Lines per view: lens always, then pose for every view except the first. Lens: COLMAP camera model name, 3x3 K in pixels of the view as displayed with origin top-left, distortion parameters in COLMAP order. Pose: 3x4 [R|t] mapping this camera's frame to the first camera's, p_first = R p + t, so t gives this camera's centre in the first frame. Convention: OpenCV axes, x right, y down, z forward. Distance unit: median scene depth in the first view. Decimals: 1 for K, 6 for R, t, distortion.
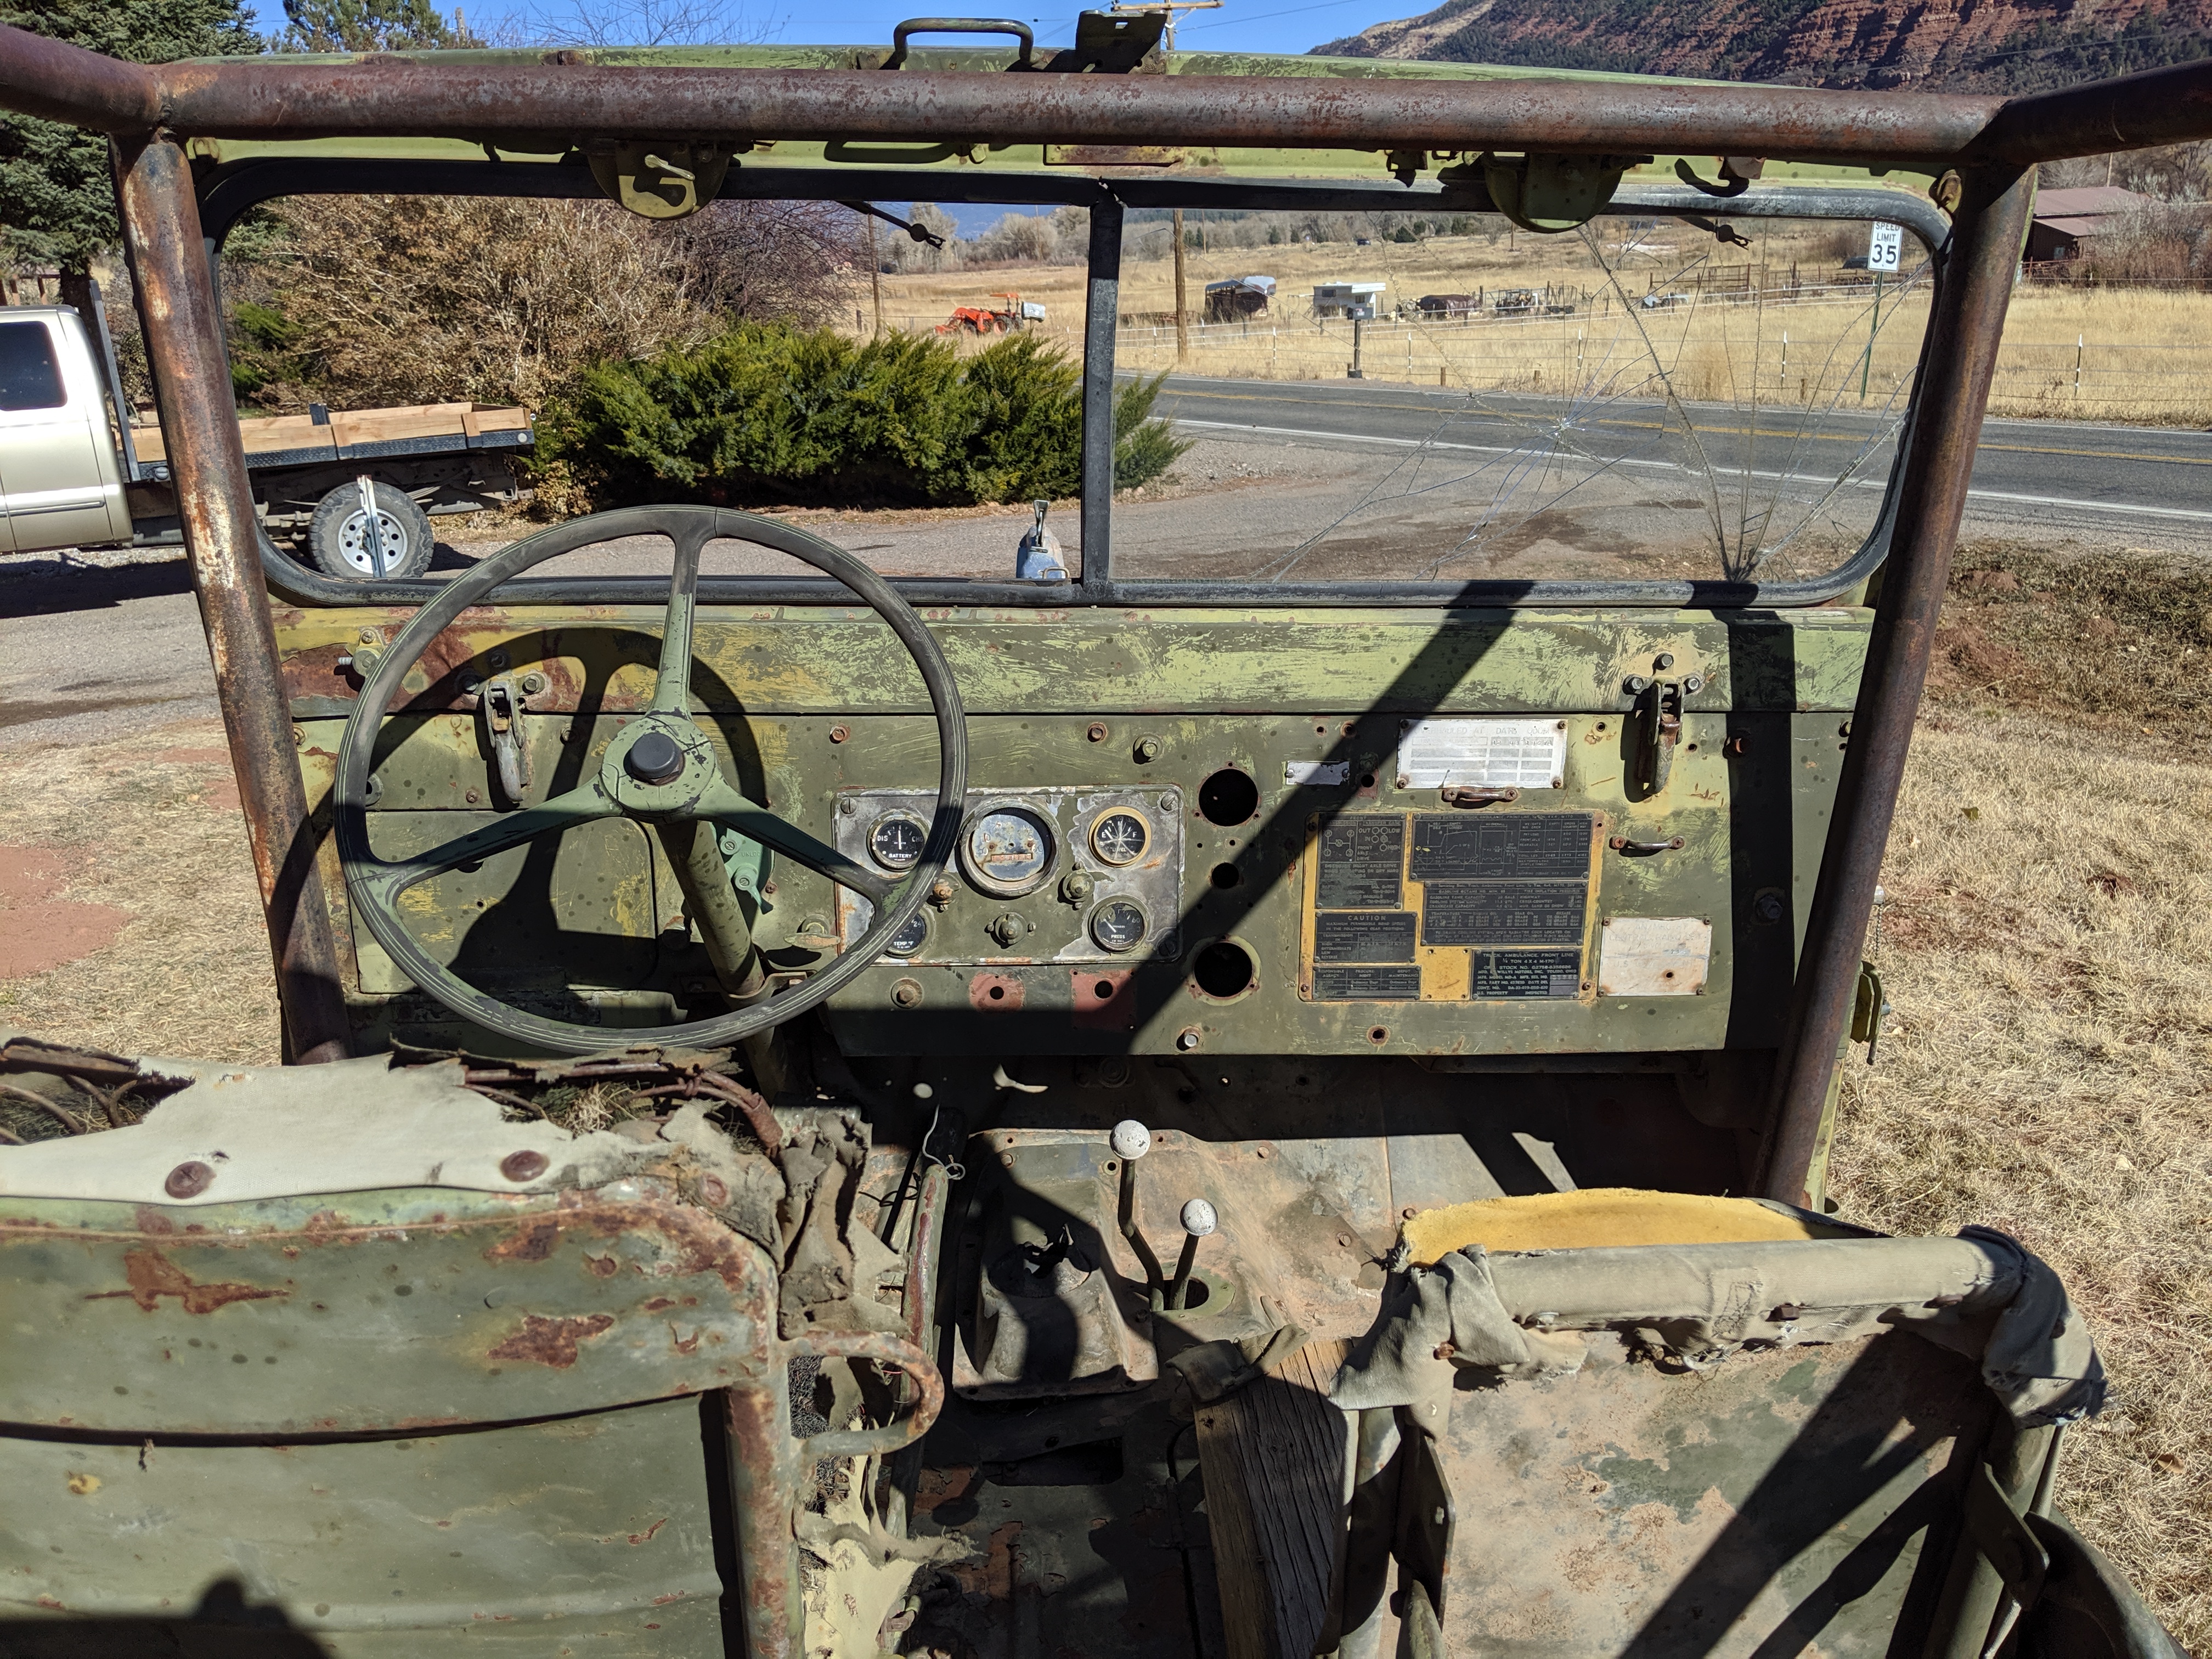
lens RADIAL K [[1780.8, 0, 1119.5], [0, 1780.8, 849.1], [0, 0, 1]] dist [0.005134, -0.020098]
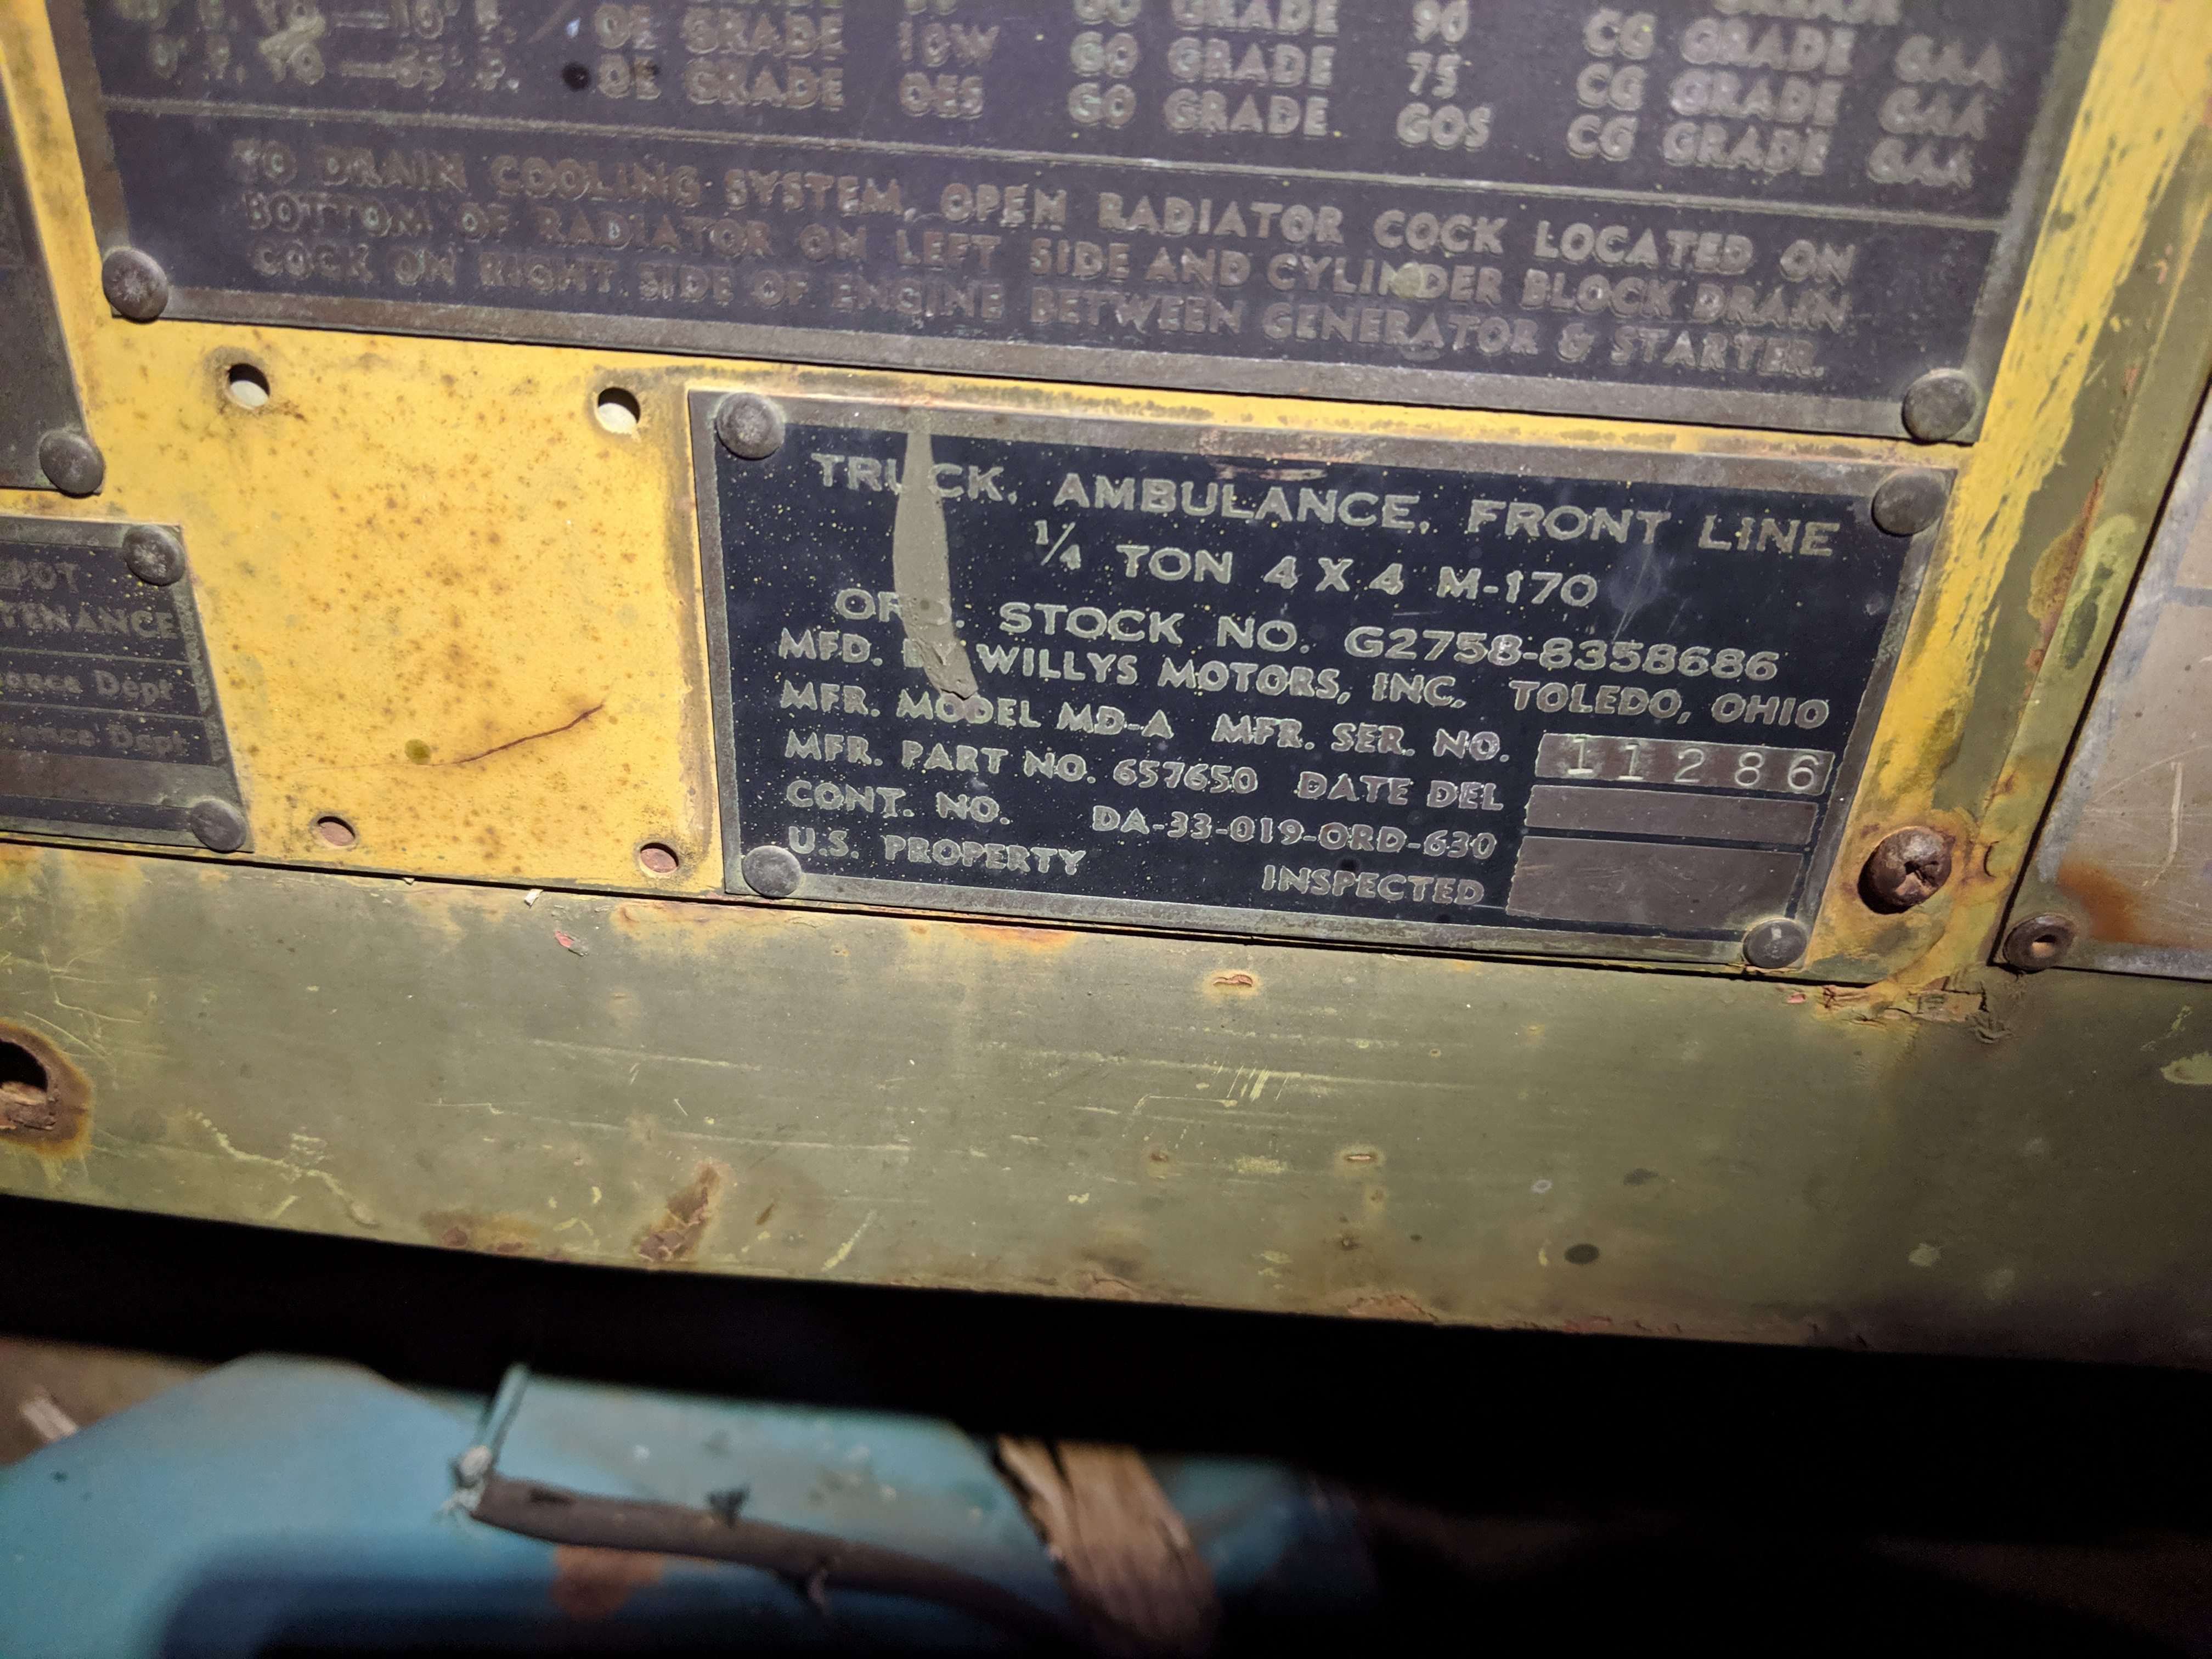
lens RADIAL K [[1780.8, 0, 1104.2], [0, 1780.8, 830.5], [0, 0, 1]] dist [0.005134, -0.020098]
pose [[0.992019, 0.092633, -0.085546, 0.161131], [-0.066198, 0.960040, 0.271921, 0.036406], [0.107317, -0.264088, 0.958510, 0.640985]]
